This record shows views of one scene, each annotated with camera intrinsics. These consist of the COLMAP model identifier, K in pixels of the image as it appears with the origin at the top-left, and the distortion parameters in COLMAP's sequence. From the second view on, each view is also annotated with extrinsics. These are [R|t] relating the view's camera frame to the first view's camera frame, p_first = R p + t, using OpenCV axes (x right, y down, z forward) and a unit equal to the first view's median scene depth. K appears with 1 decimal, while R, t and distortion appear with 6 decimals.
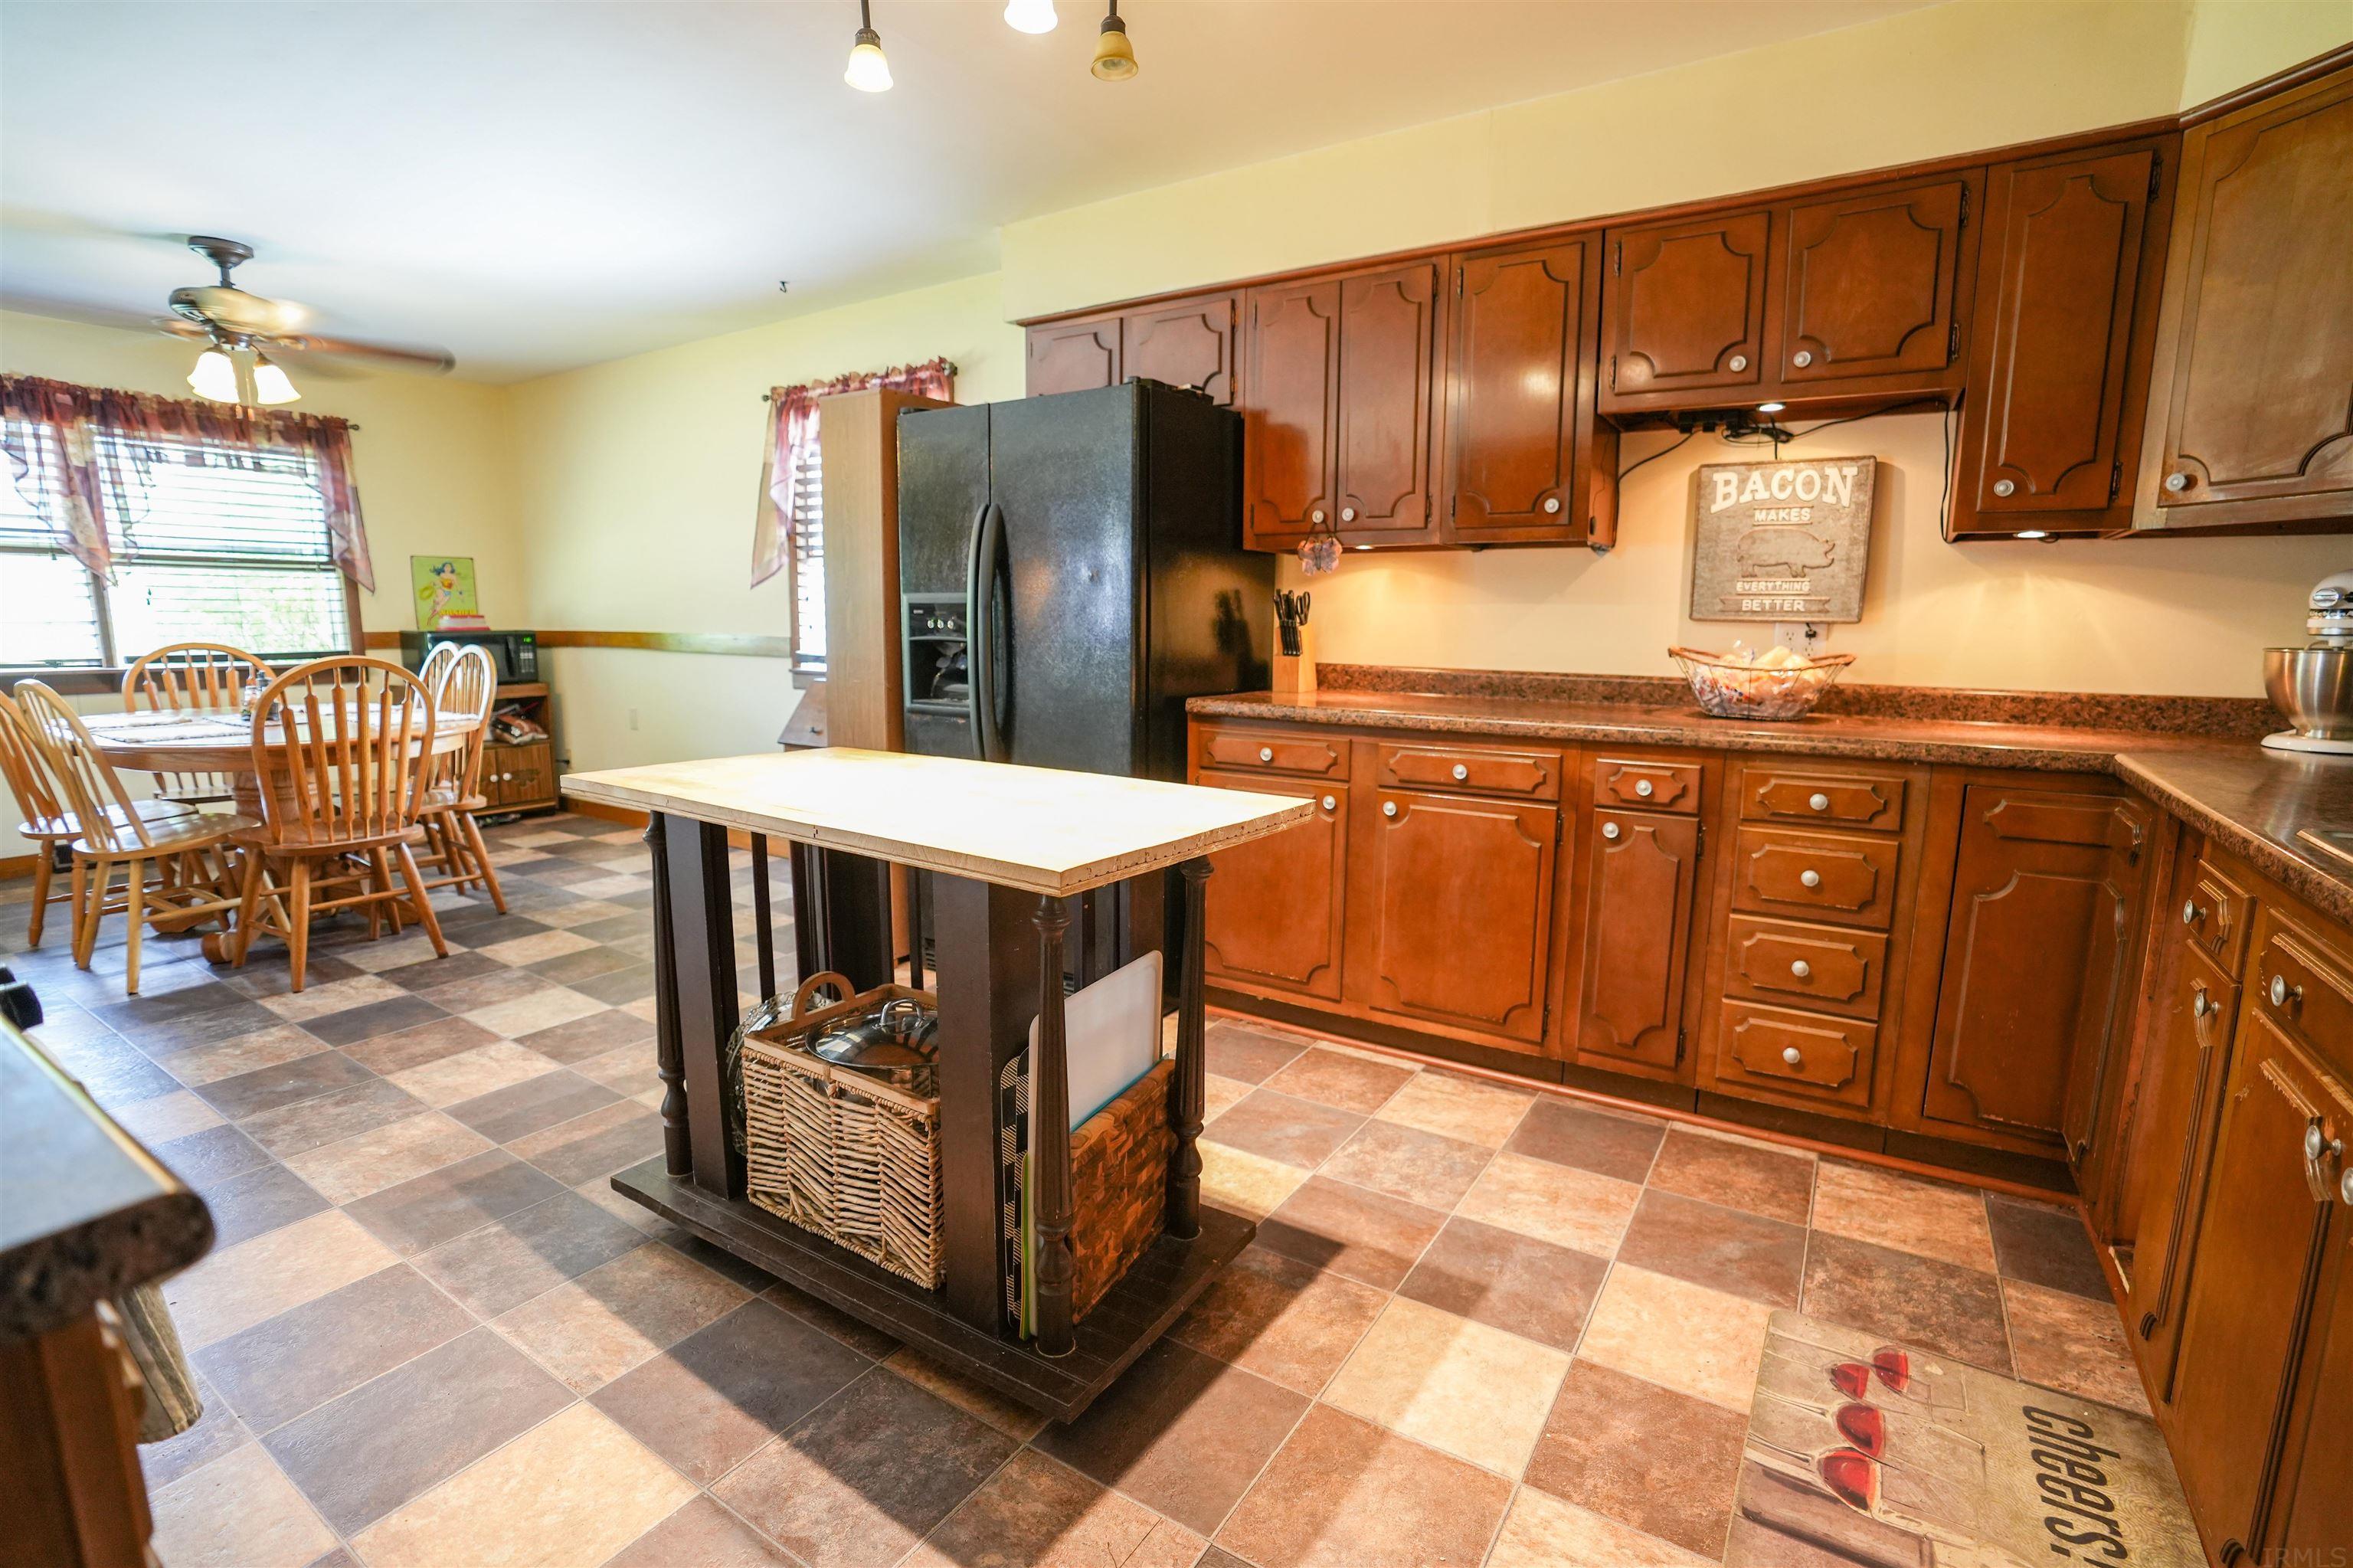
lens RADIAL K [[1075.7, 0, 1172.2], [0, 1075.7, 784.8], [0, 0, 1]] dist [-0.042296, 0.007934]
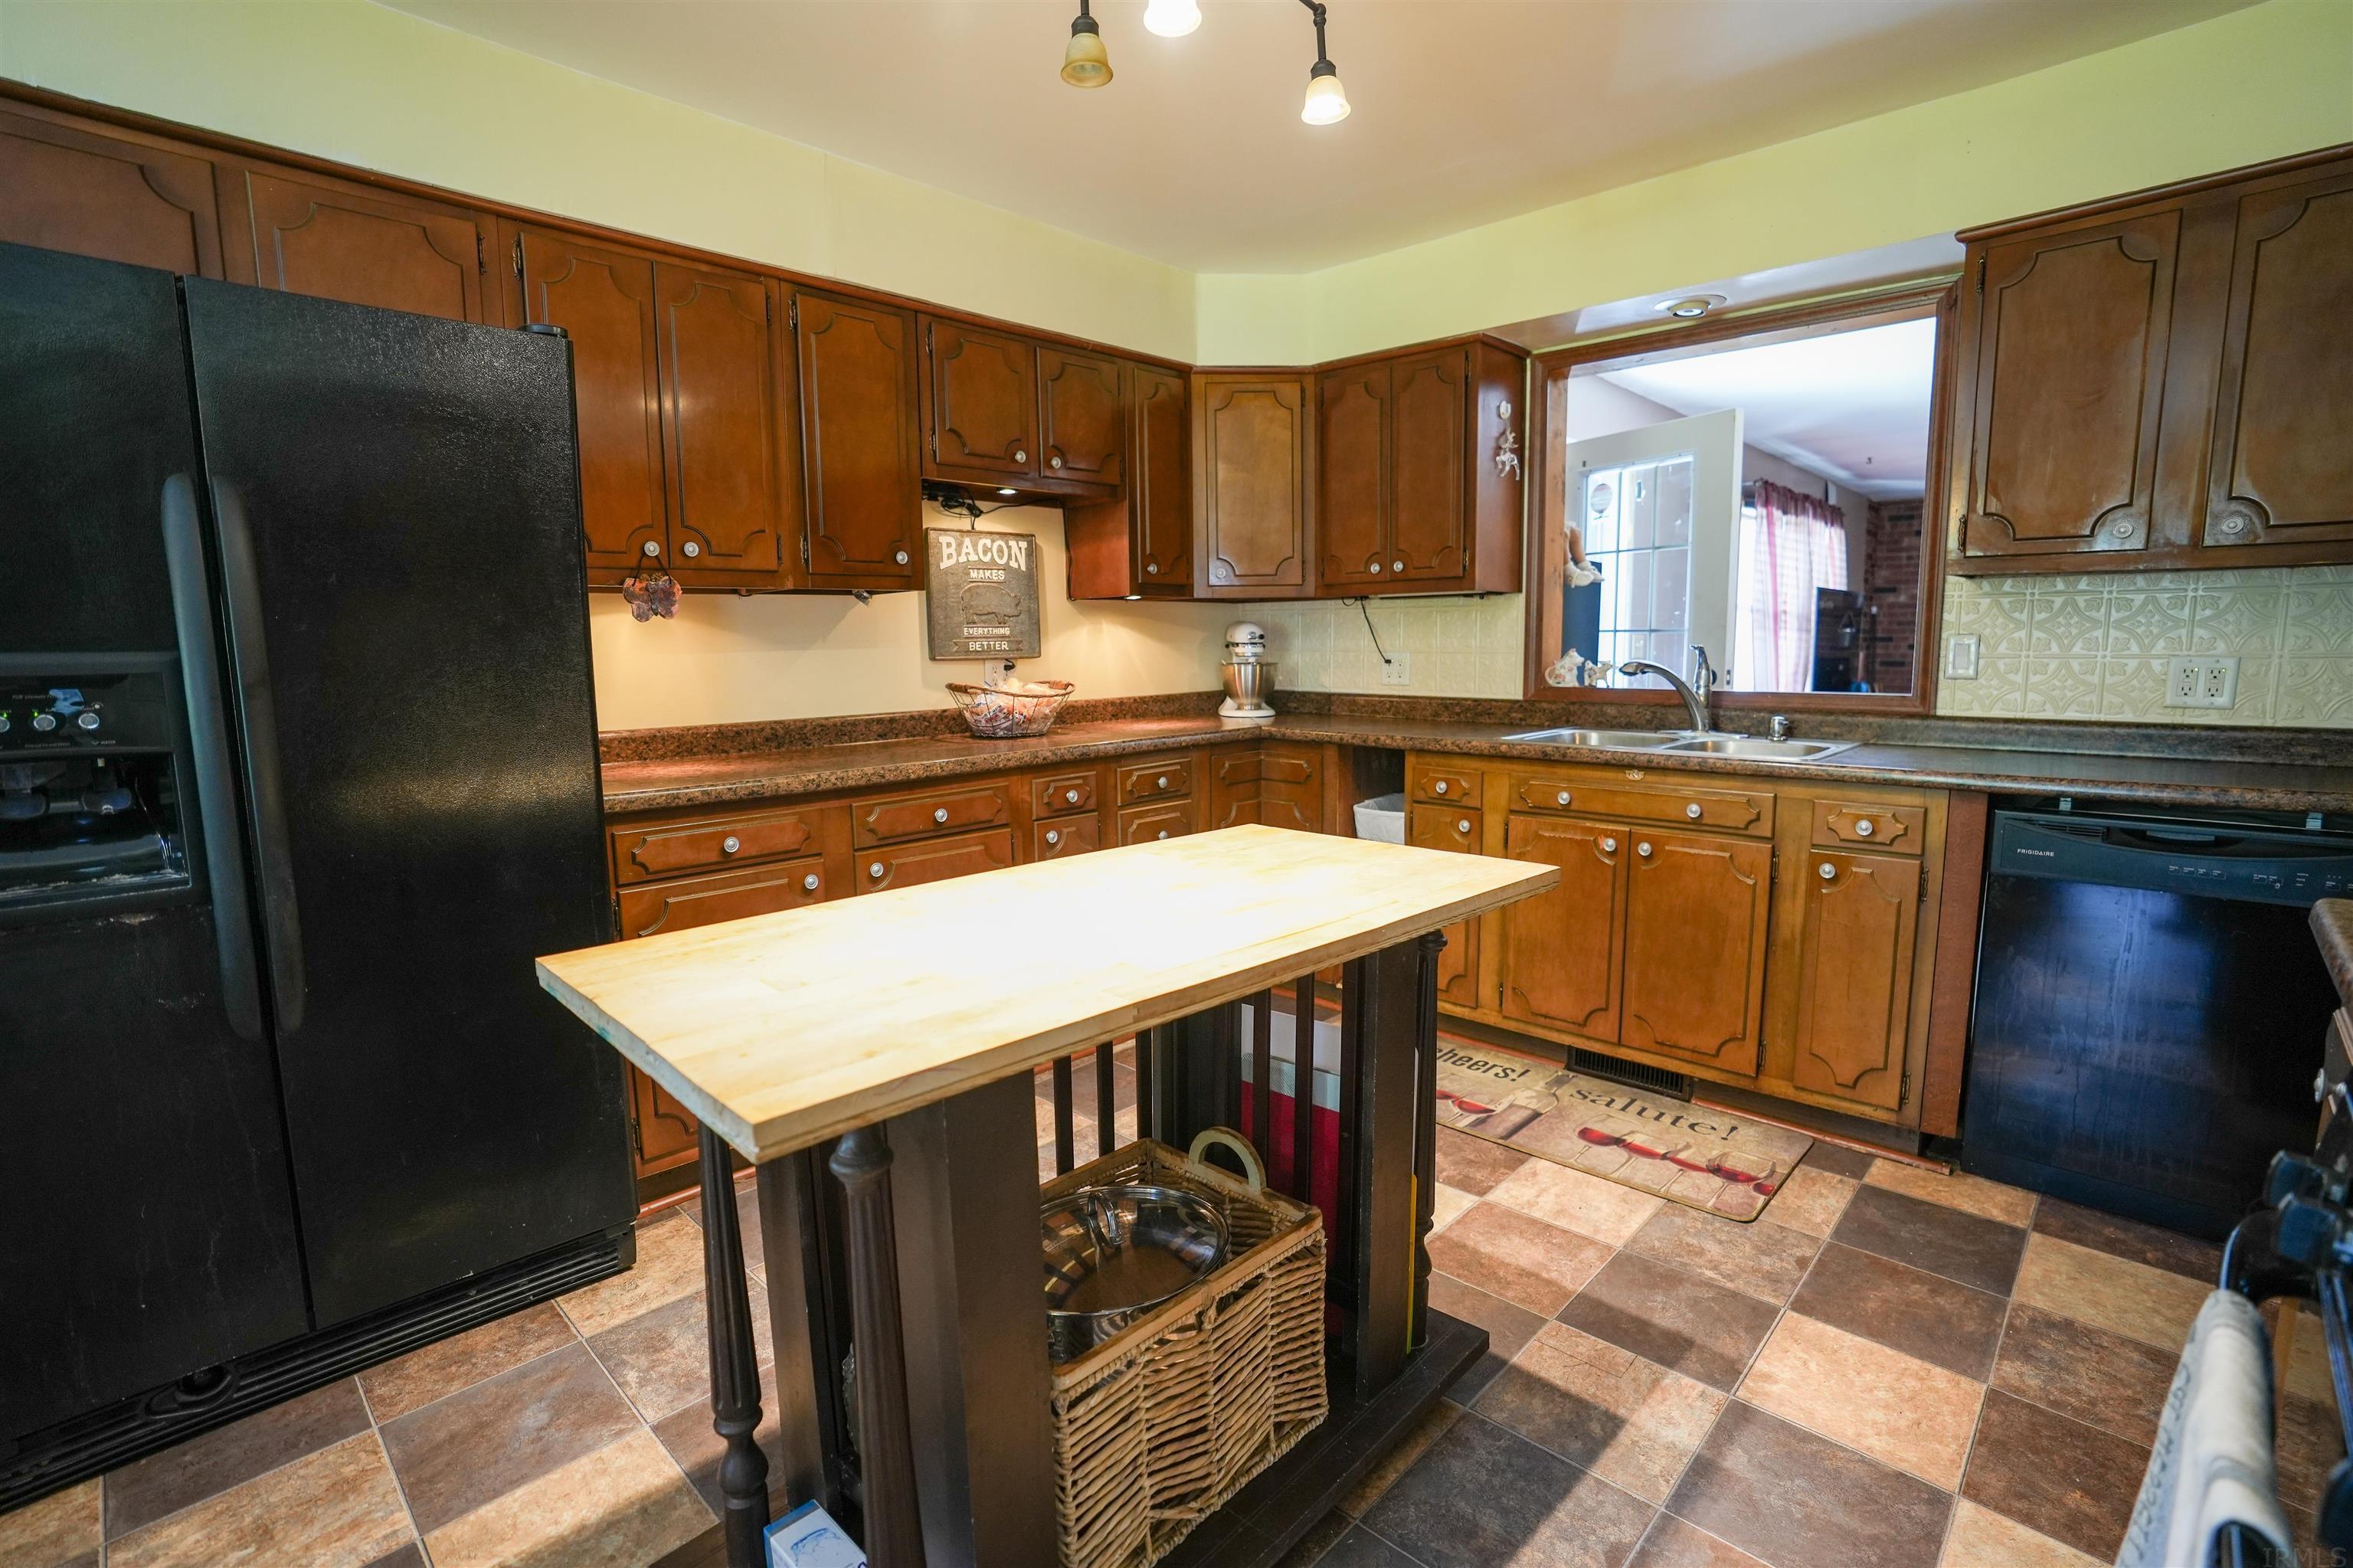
lens RADIAL K [[1075.7, 0, 1192.0], [0, 1075.7, 798.3], [0, 0, 1]] dist [-0.042296, 0.007934]
pose [[0.191477, -0.155813, 0.969050, -0.666246], [0.163724, 0.978556, 0.124991, -0.115245], [-0.967745, 0.134724, 0.212881, 0.534793]]
